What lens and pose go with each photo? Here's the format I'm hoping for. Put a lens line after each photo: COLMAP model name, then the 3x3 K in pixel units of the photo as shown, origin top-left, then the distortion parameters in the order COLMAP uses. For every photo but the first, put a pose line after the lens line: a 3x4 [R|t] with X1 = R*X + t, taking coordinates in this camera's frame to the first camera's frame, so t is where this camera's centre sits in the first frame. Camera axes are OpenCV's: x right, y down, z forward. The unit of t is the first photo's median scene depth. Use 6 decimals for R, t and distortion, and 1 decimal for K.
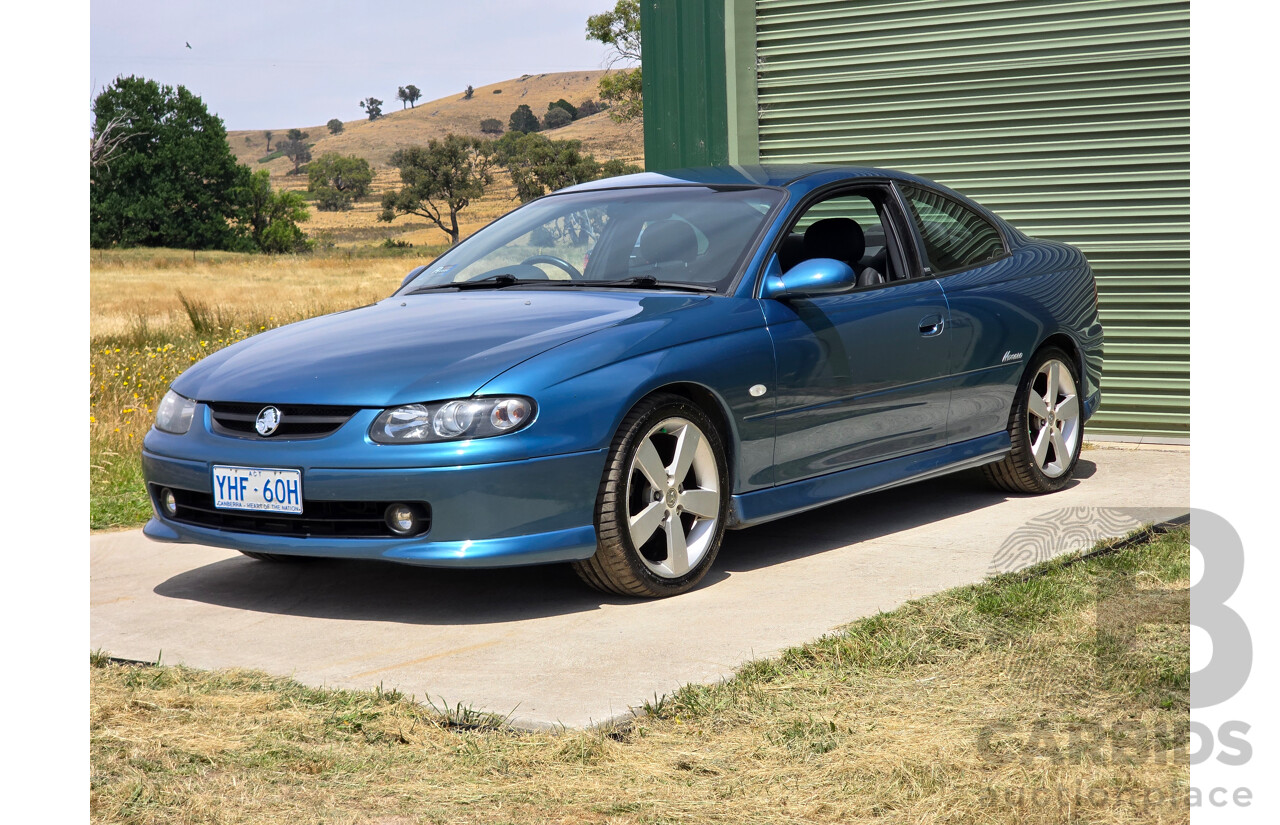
lens RADIAL K [[2168.6, 0, 669.1], [0, 2168.6, 409.5], [0, 0, 1]] dist [-0.186986, 2.189618]
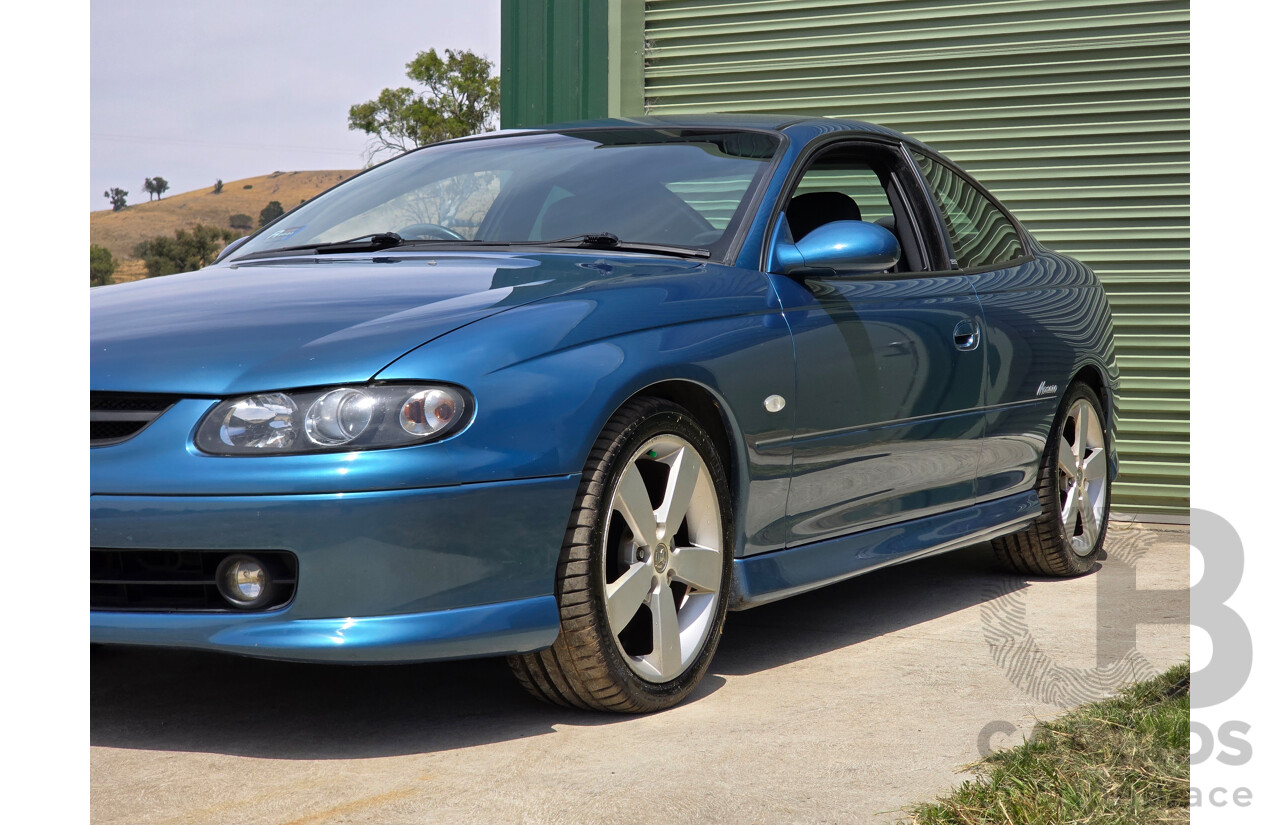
lens RADIAL K [[2160.5, 0, 688.0], [0, 2160.5, 366.8], [0, 0, 1]] dist [0.062955, -0.095976]
pose [[0.991946, 0.029029, 0.123293, -0.074826], [-0.020579, 0.997386, -0.069268, 0.029478], [-0.124982, 0.066173, 0.989950, 0.369493]]
